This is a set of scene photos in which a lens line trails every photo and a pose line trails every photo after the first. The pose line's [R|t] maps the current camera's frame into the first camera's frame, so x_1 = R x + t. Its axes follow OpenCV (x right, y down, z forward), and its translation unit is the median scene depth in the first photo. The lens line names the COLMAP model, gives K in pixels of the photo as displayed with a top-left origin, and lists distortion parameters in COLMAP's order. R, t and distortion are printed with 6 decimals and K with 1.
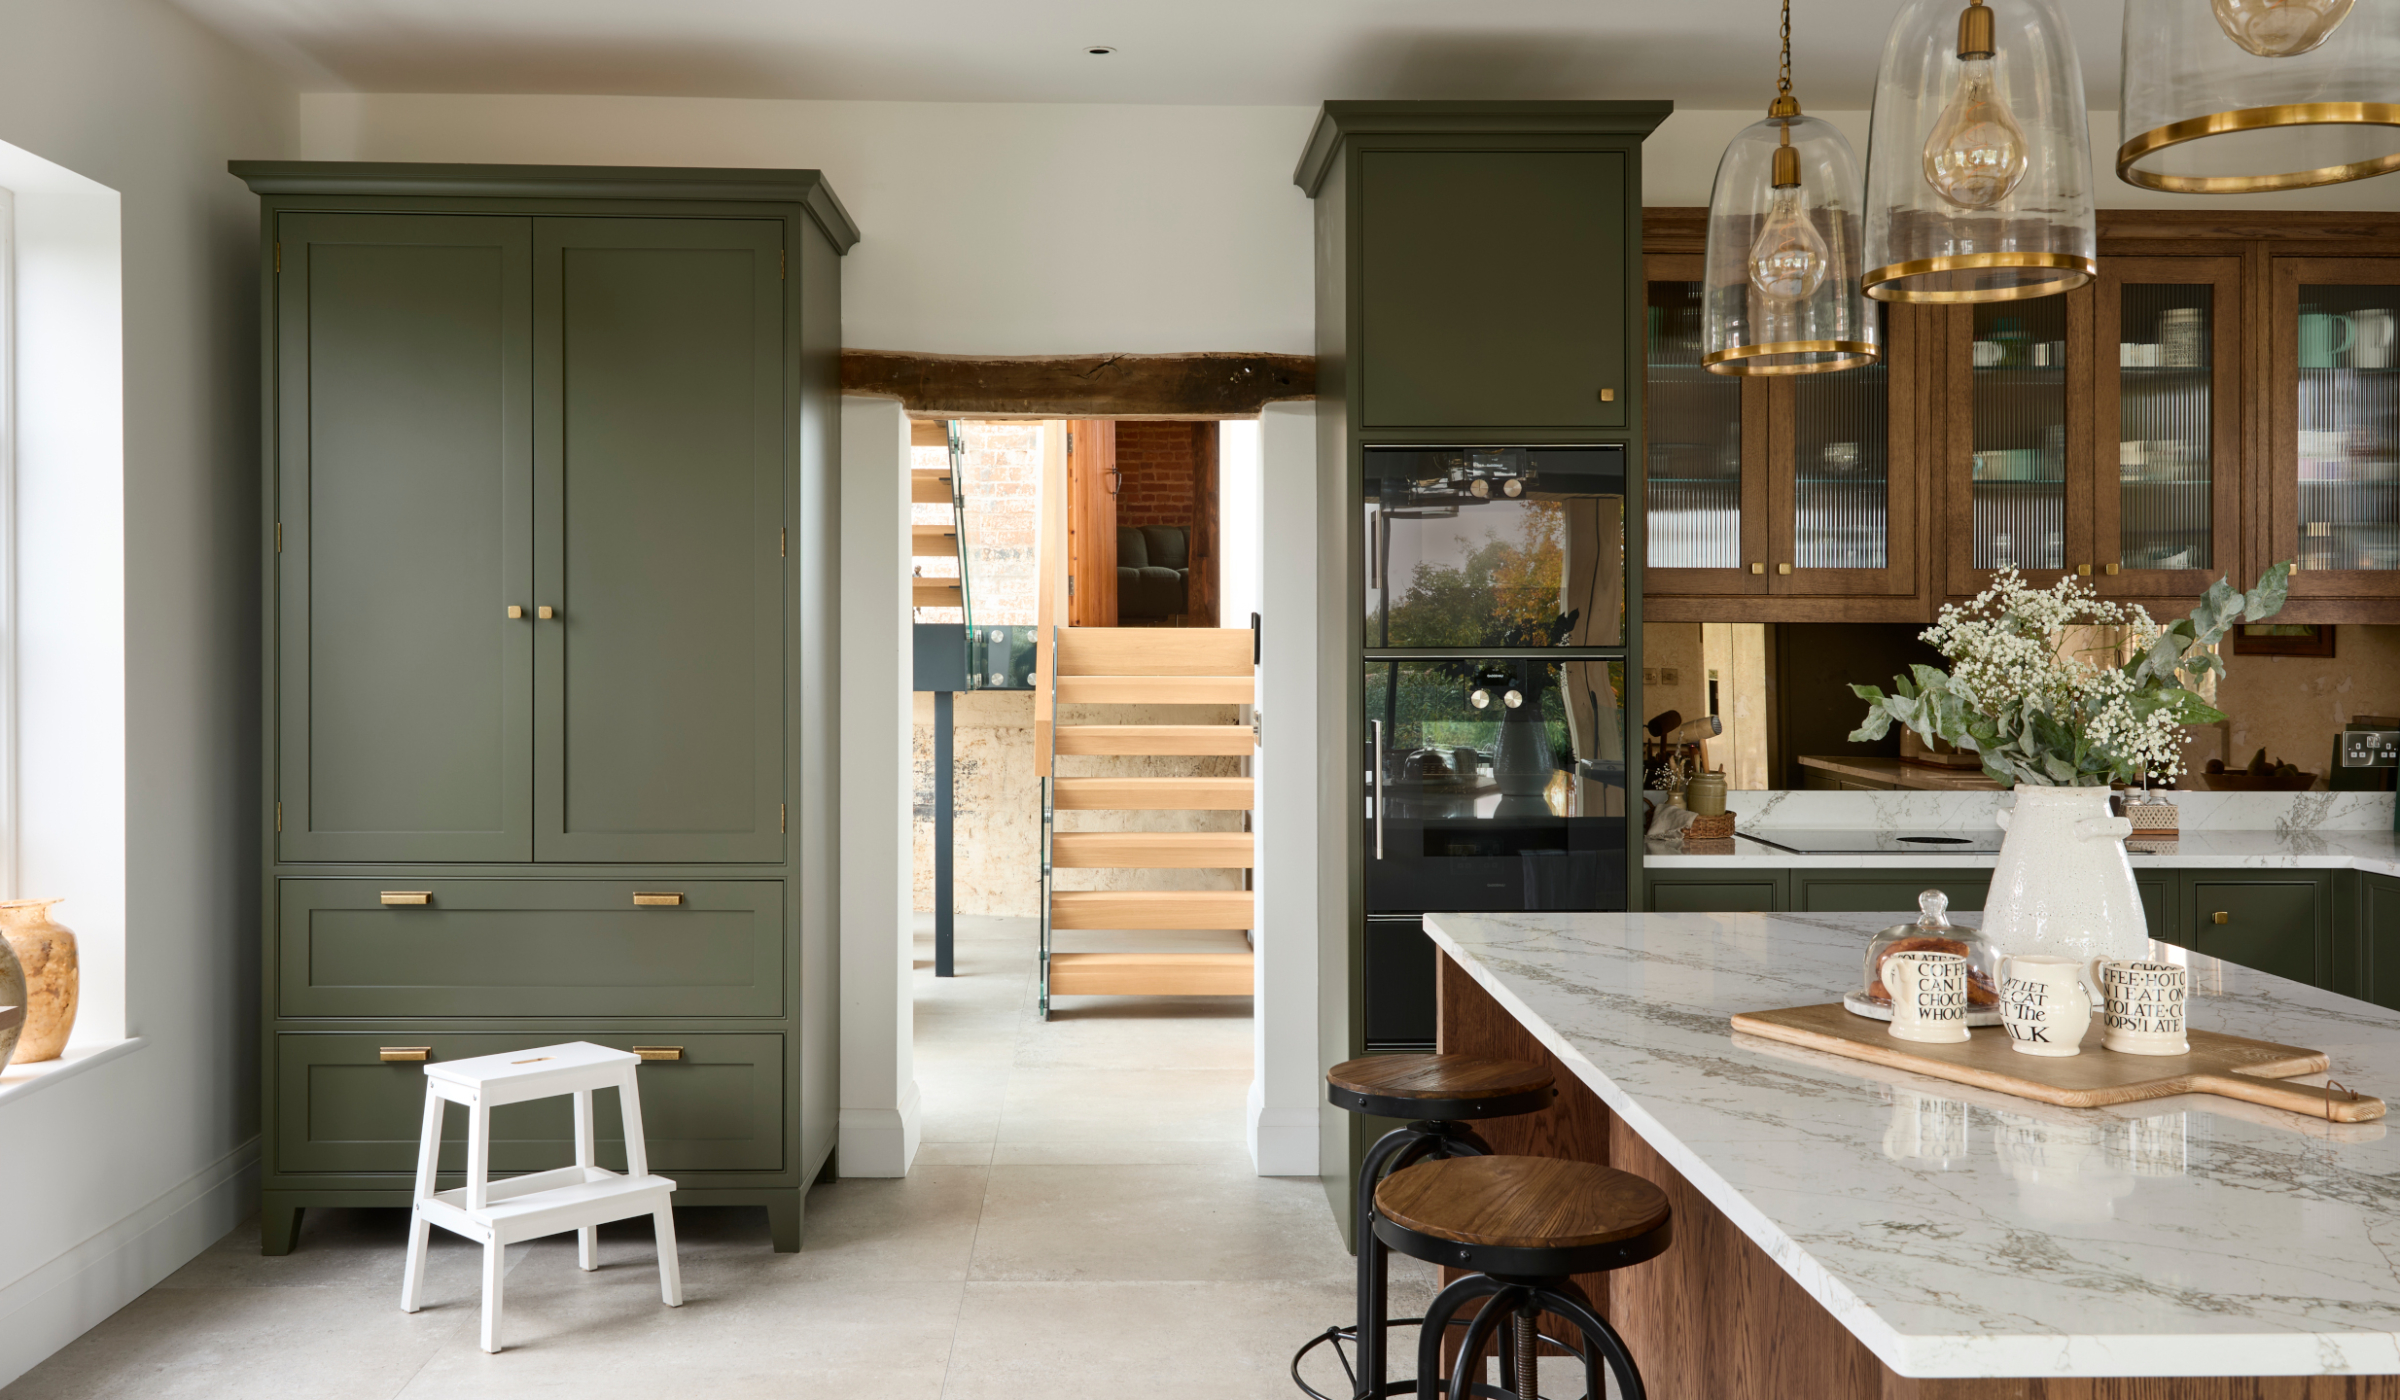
lens RADIAL K [[2110.1, 0, 1228.1], [0, 2110.1, 663.4], [0, 0, 1]] dist [-0.024618, 0.031048]
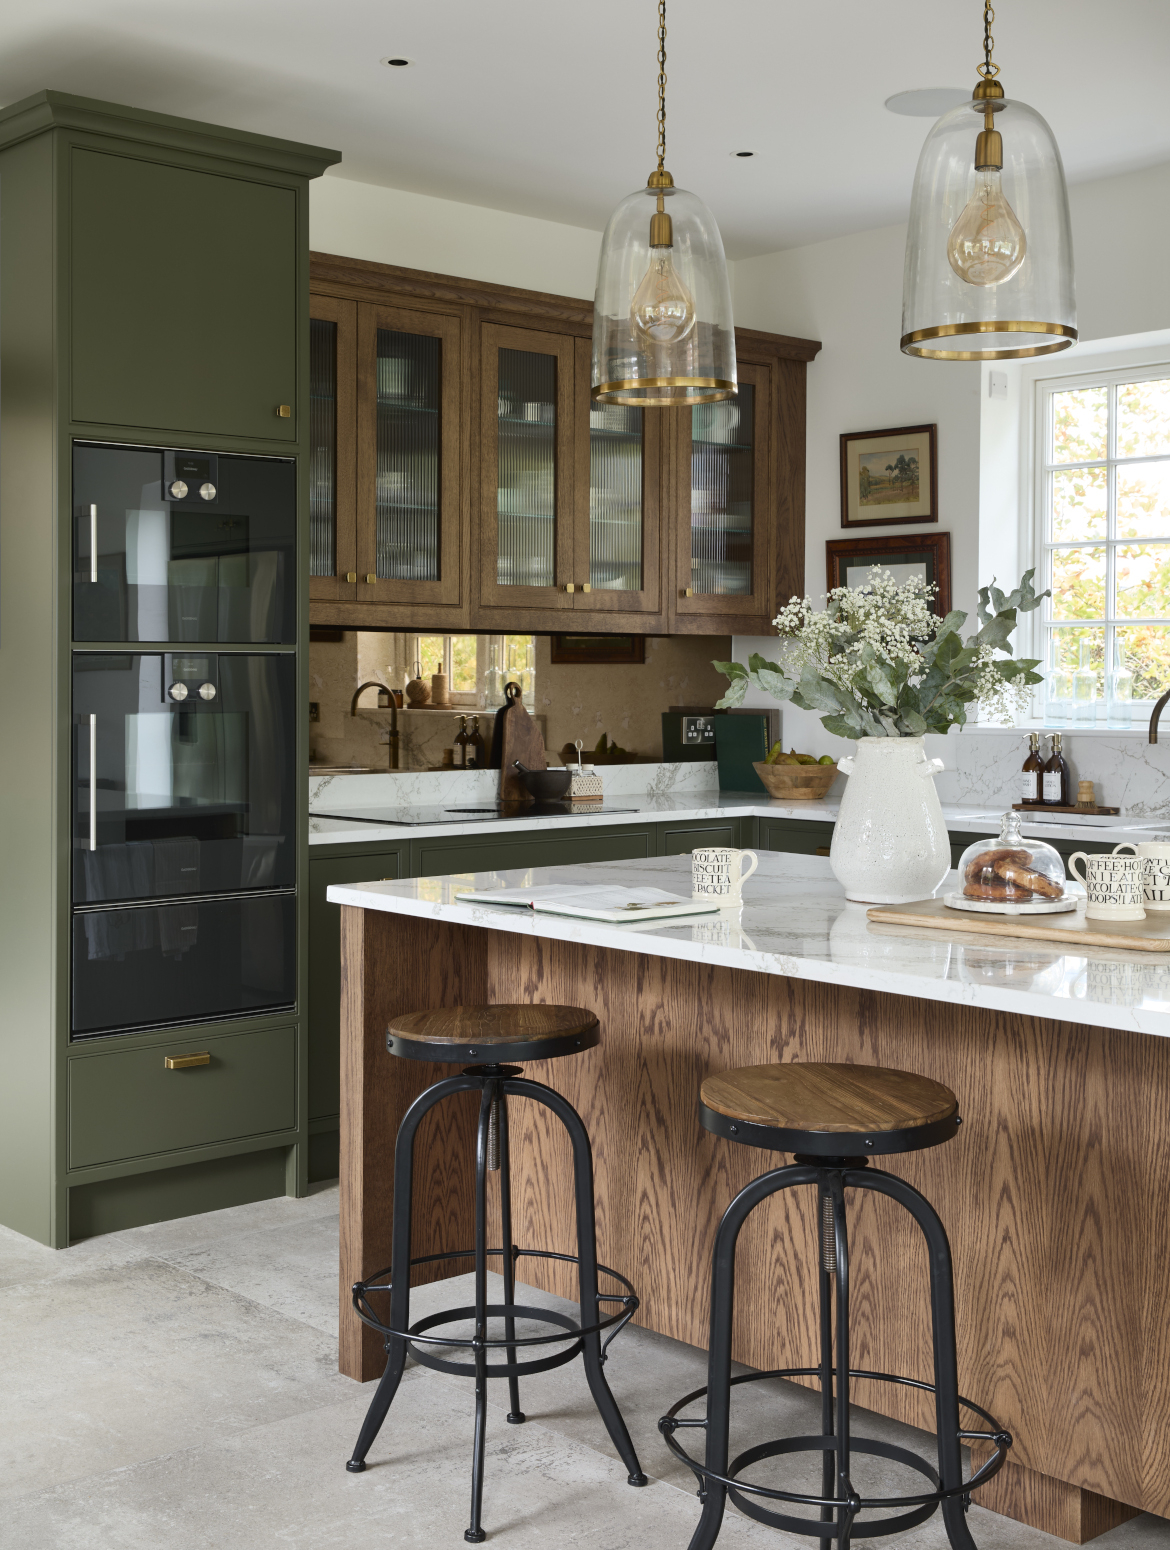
lens RADIAL K [[1888.3, 0, 595.5], [0, 1888.3, 724.4], [0, 0, 1]] dist [0.021028, 0.000000]
pose [[0.768106, -0.016094, 0.640121, -0.299259], [0.005377, 0.999811, 0.018685, 0.015605], [-0.640301, -0.010910, 0.768047, 0.130234]]
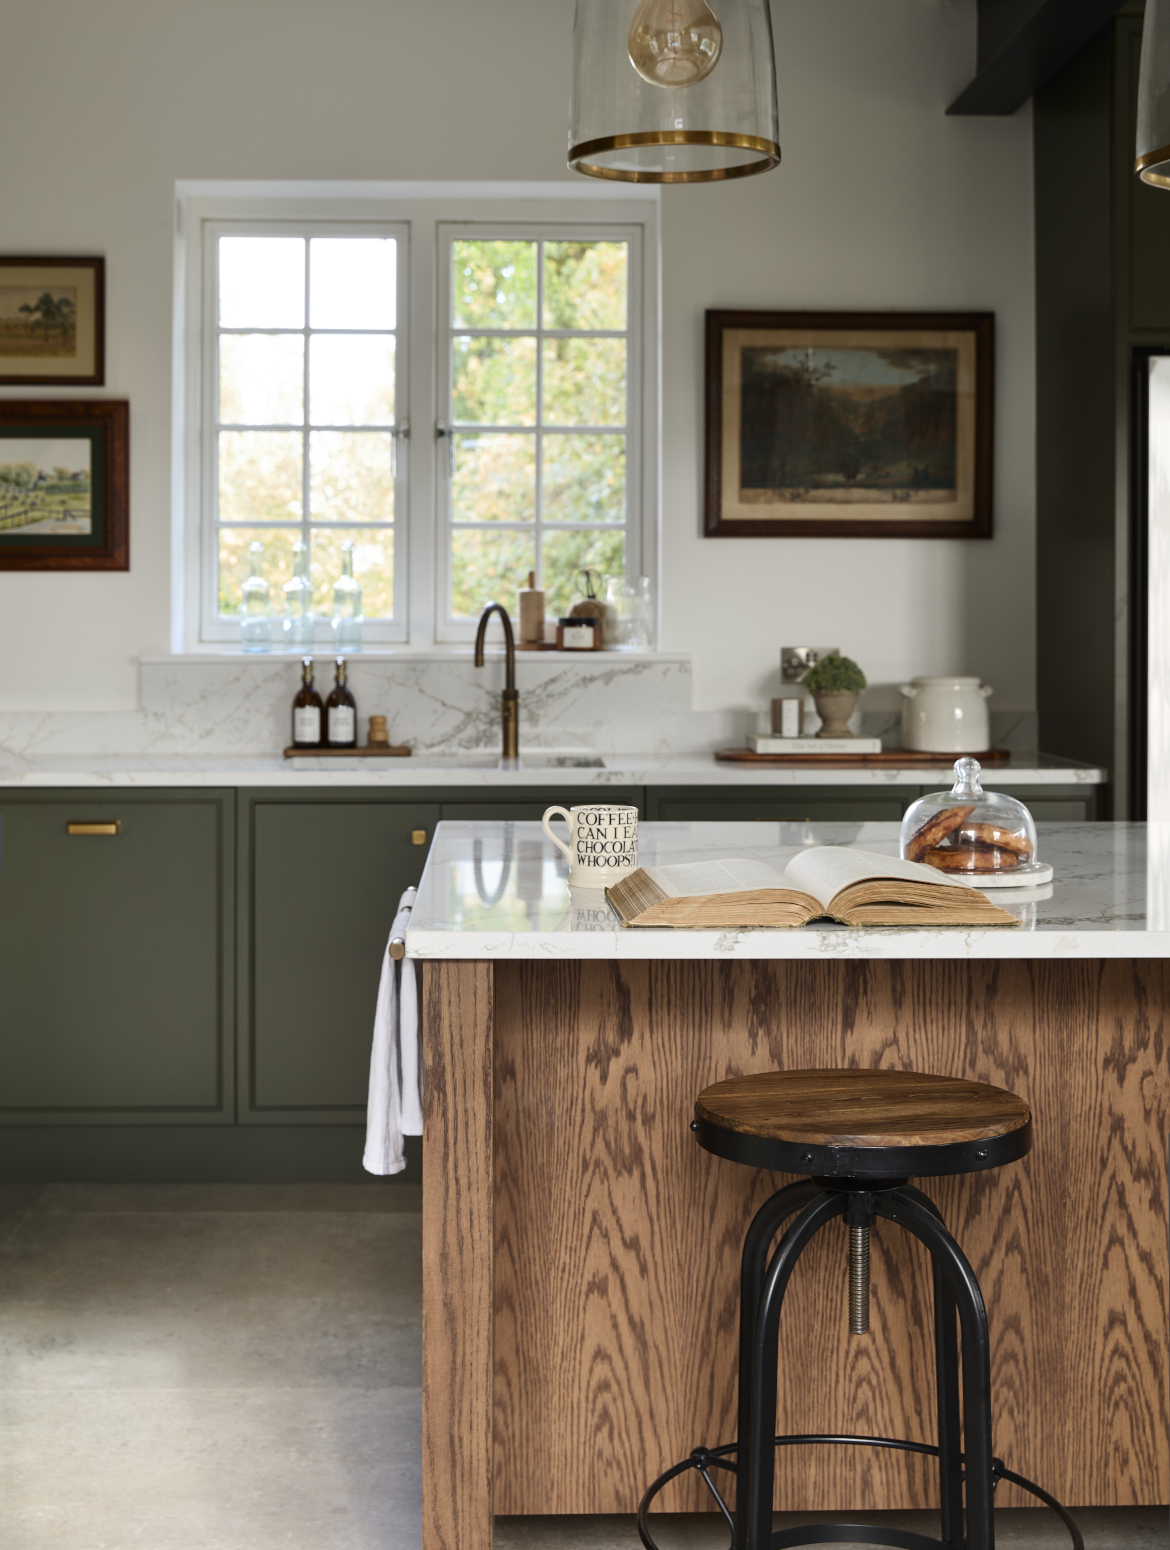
lens RADIAL K [[2053.7, 0, 566.4], [0, 2053.7, 681.6], [0, 0, 1]] dist [-0.020565, 0.000000]
pose [[0.017553, -0.034599, 0.999247, -0.352870], [0.010001, 0.999357, 0.034427, 0.021217], [-0.999796, 0.009389, 0.017887, 0.674130]]
